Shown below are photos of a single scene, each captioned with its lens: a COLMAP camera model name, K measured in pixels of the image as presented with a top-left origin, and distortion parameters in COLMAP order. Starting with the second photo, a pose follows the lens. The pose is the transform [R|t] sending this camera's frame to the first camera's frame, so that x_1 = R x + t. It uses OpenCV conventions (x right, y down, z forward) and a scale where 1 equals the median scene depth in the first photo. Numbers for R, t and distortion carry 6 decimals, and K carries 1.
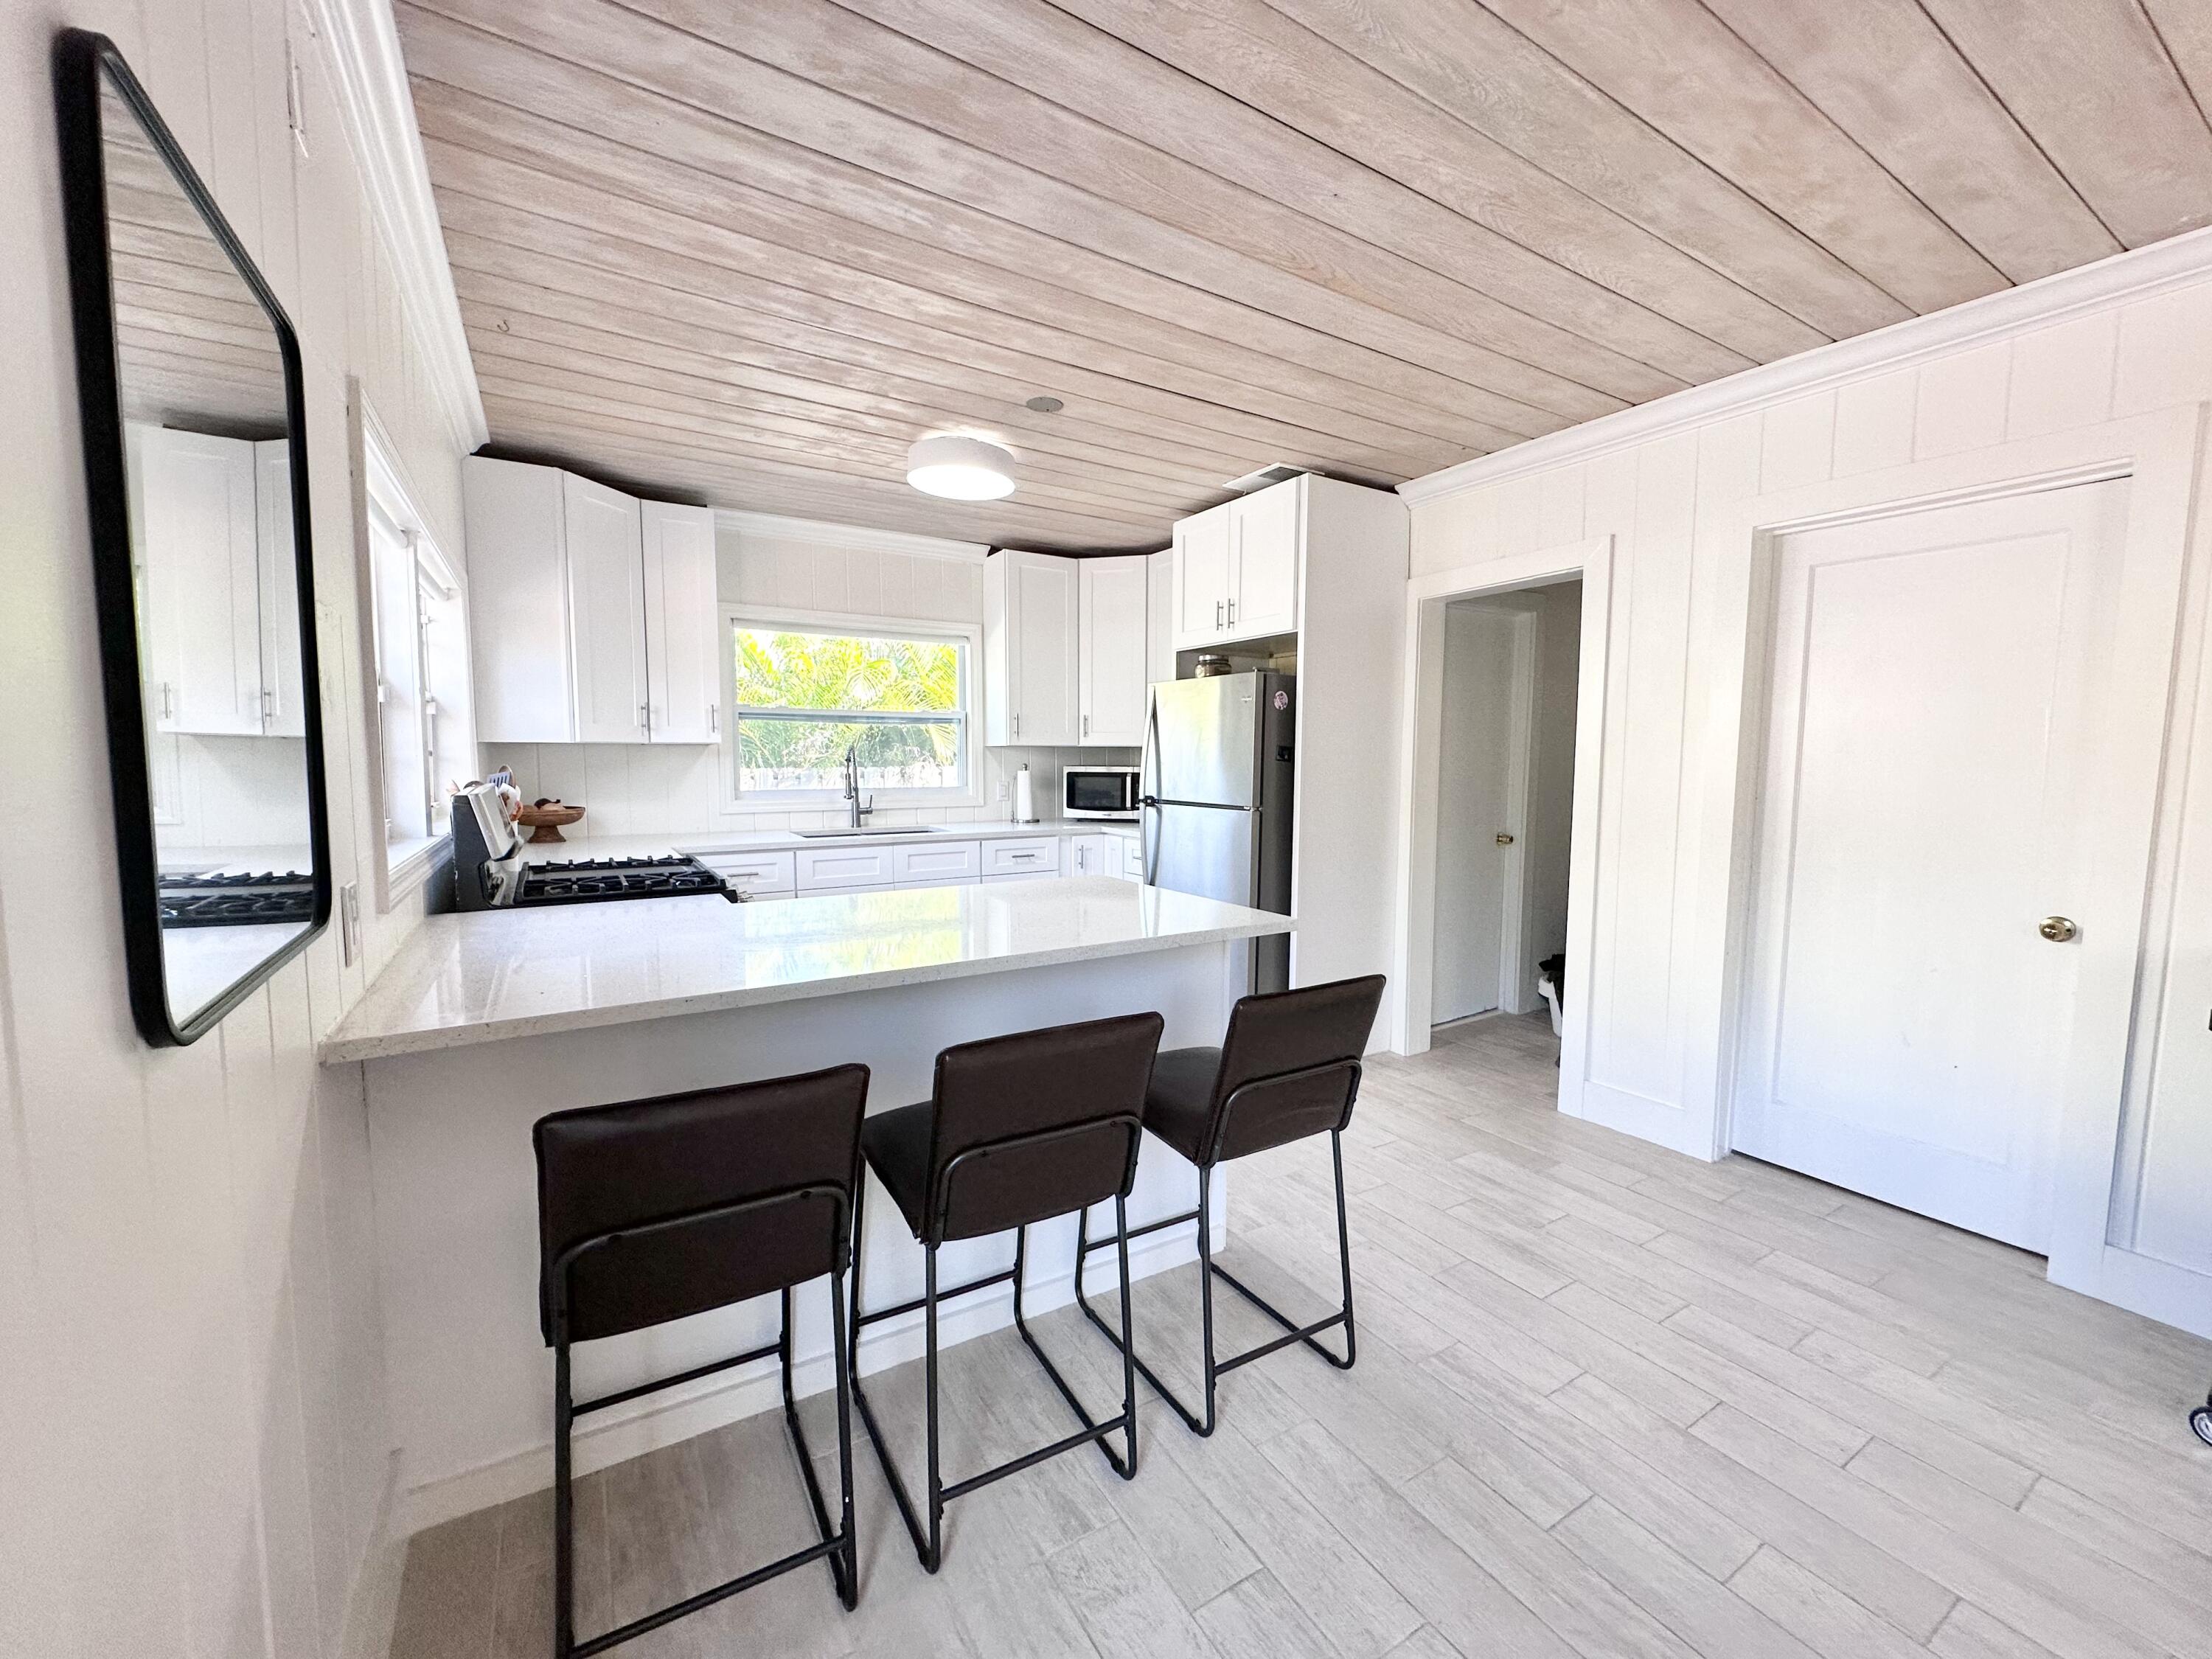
lens RADIAL K [[881.5, 0, 1106.0], [0, 881.5, 829.5], [0, 0, 1]] dist [0.000830, 0.000123]
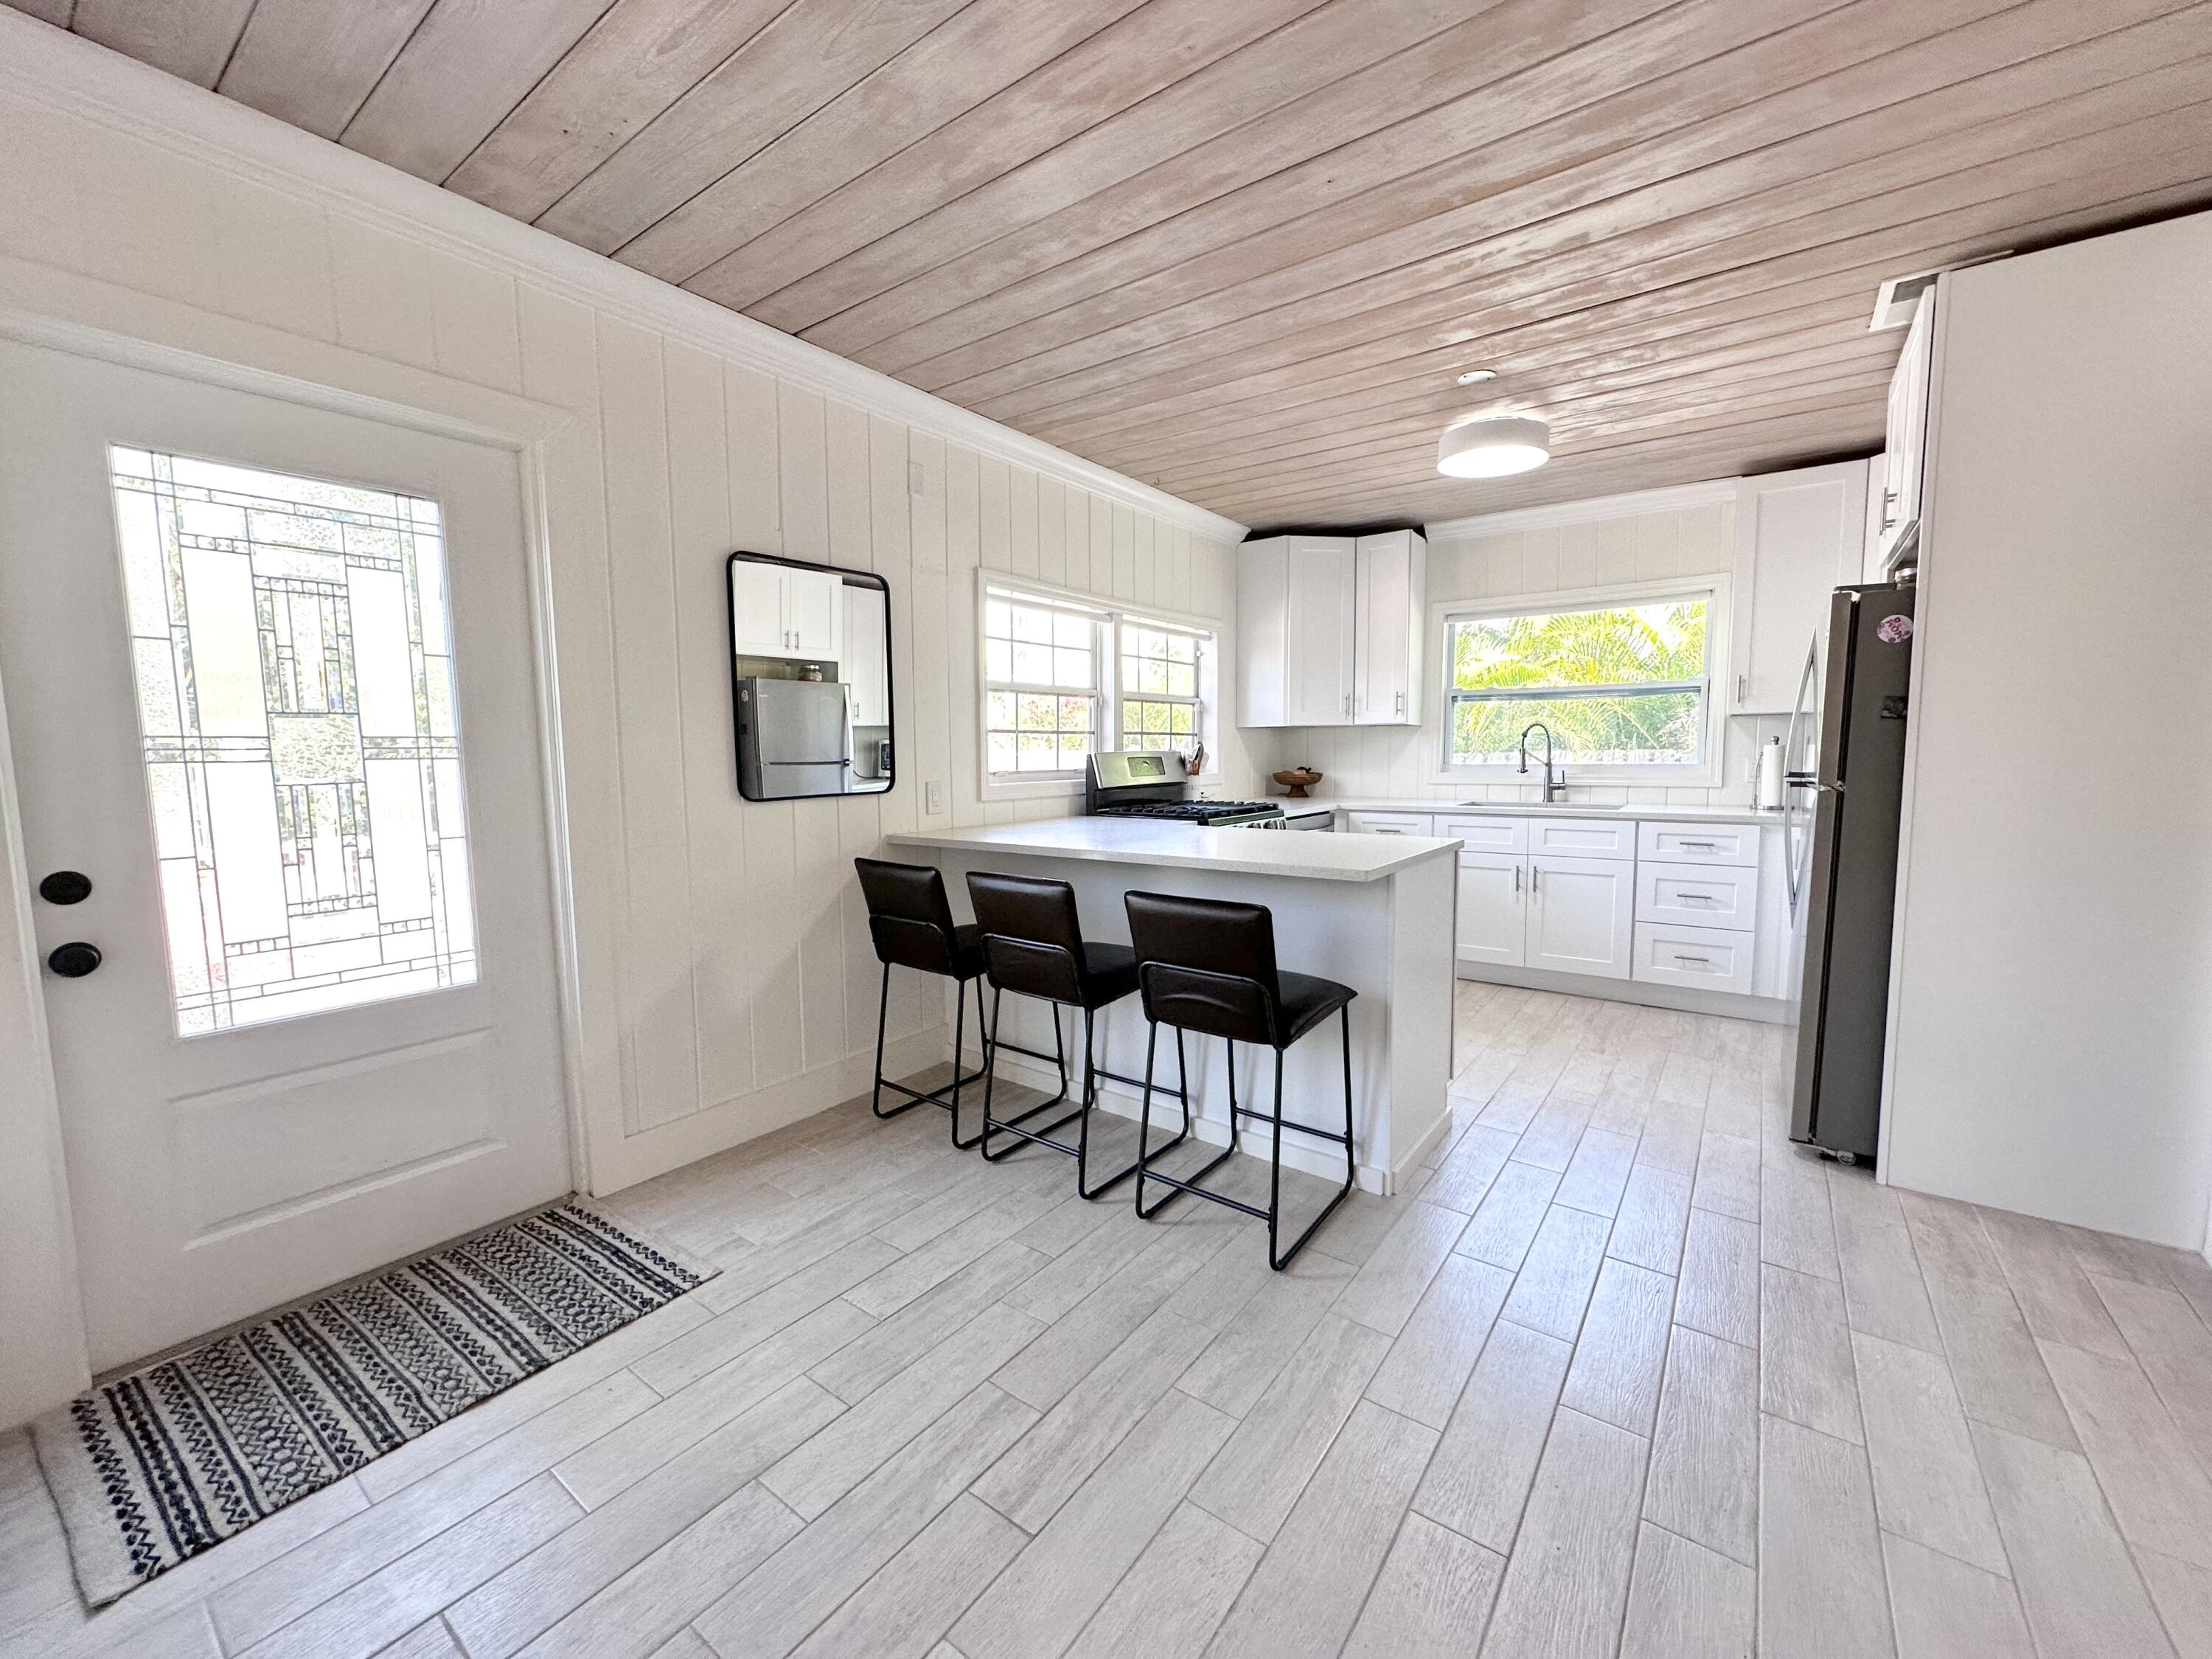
lens RADIAL K [[881.5, 0, 1106.4], [0, 881.5, 828.0], [0, 0, 1]] dist [0.001131, -0.000354]
pose [[0.374693, 0.074299, -0.924167, 0.608541], [-0.068864, 0.996261, 0.052175, 0.011902], [0.924588, 0.044093, 0.378408, 0.192493]]
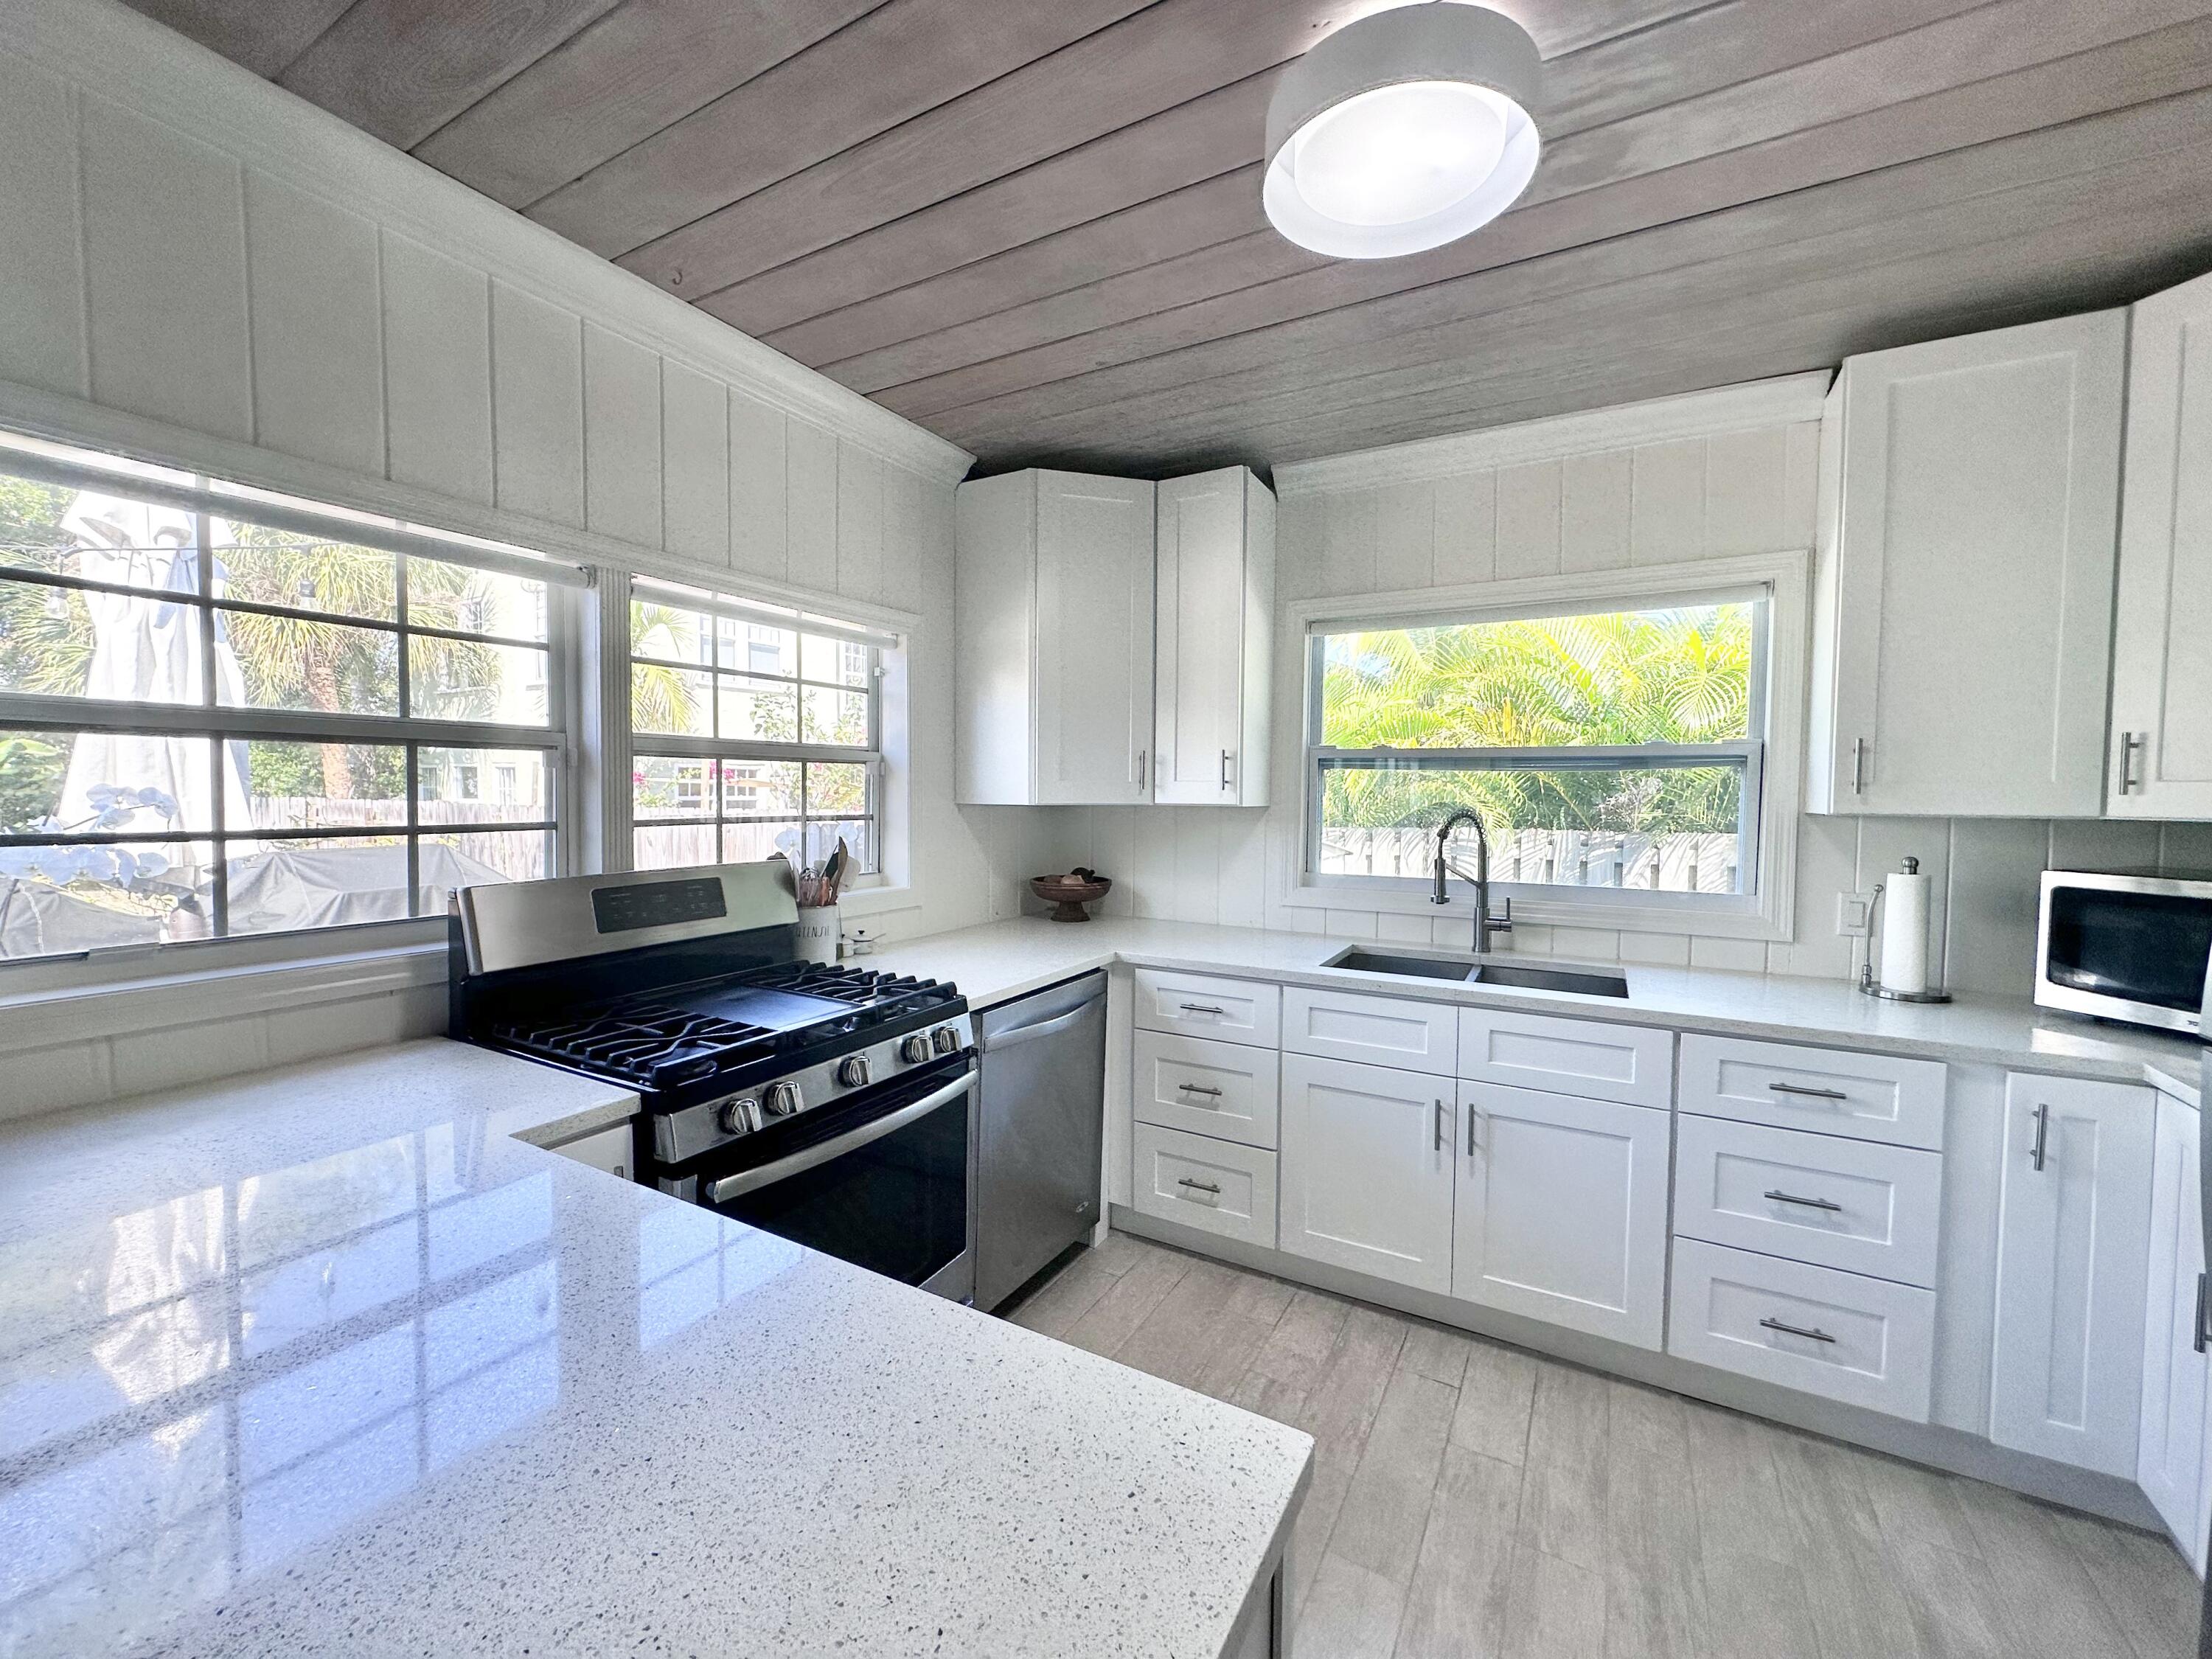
lens RADIAL K [[881.5, 0, 1106.4], [0, 881.5, 828.0], [0, 0, 1]] dist [0.001131, -0.000354]
pose [[0.480255, 0.039016, -0.876261, 0.128610], [-0.083163, 0.996535, -0.001208, -0.080183], [0.873178, 0.073453, 0.481835, 0.659677]]
